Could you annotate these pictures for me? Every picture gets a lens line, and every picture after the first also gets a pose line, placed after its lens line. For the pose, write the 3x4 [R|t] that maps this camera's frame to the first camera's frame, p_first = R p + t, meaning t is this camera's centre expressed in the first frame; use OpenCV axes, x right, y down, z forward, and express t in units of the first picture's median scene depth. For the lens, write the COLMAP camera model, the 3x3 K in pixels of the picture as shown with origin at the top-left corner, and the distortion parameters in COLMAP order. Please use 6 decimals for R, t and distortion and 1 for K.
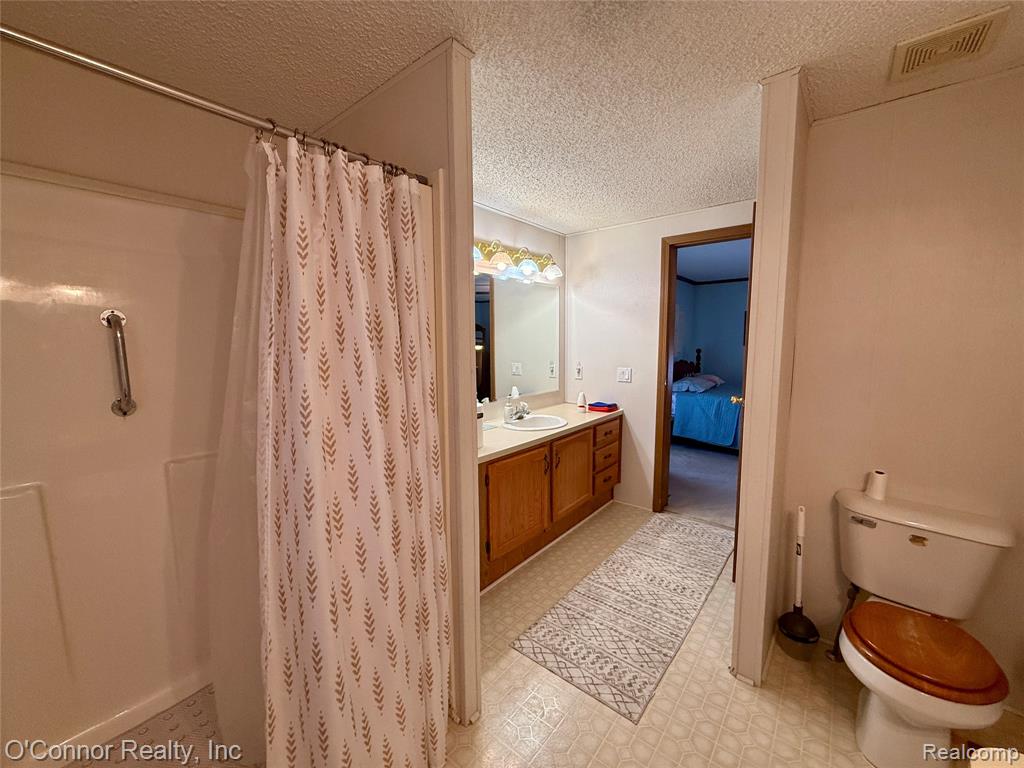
lens RADIAL K [[408.9, 0, 512.0], [0, 408.9, 384.0], [0, 0, 1]] dist [-0.000209, -0.000032]
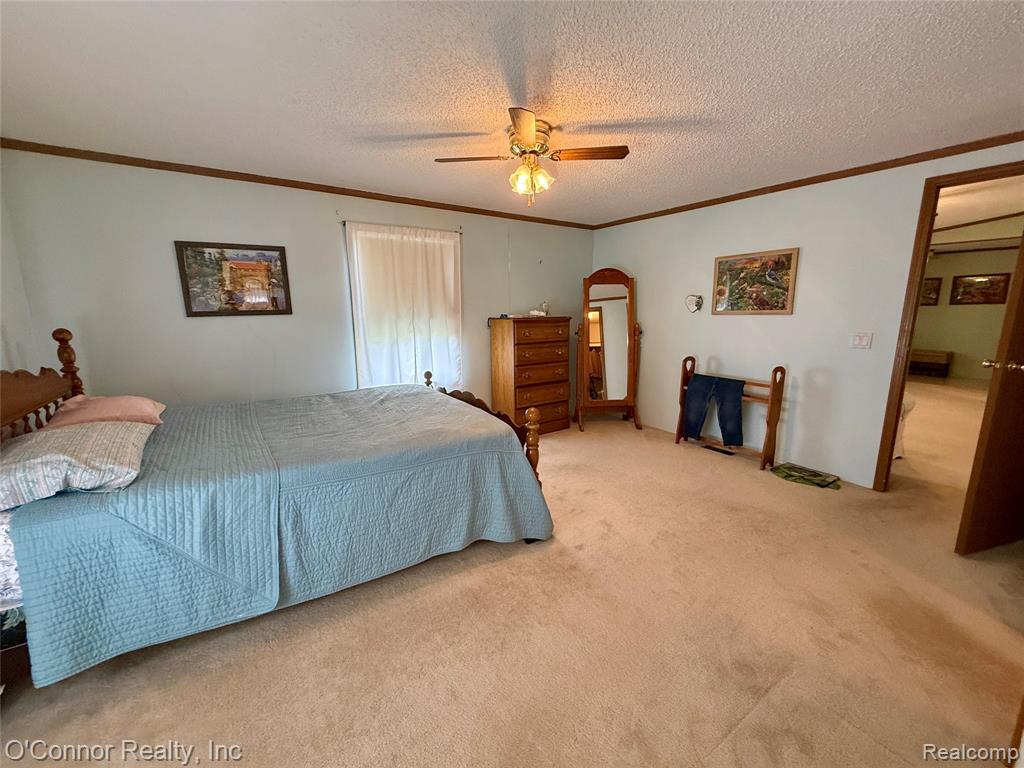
lens RADIAL K [[408.9, 0, 512.0], [0, 408.9, 384.0], [0, 0, 1]] dist [-0.000209, -0.000032]
pose [[0.285046, -0.181195, 0.941232, 0.442783], [0.108781, 0.981741, 0.156050, -0.104467], [-0.952321, 0.057907, 0.299552, 1.029563]]
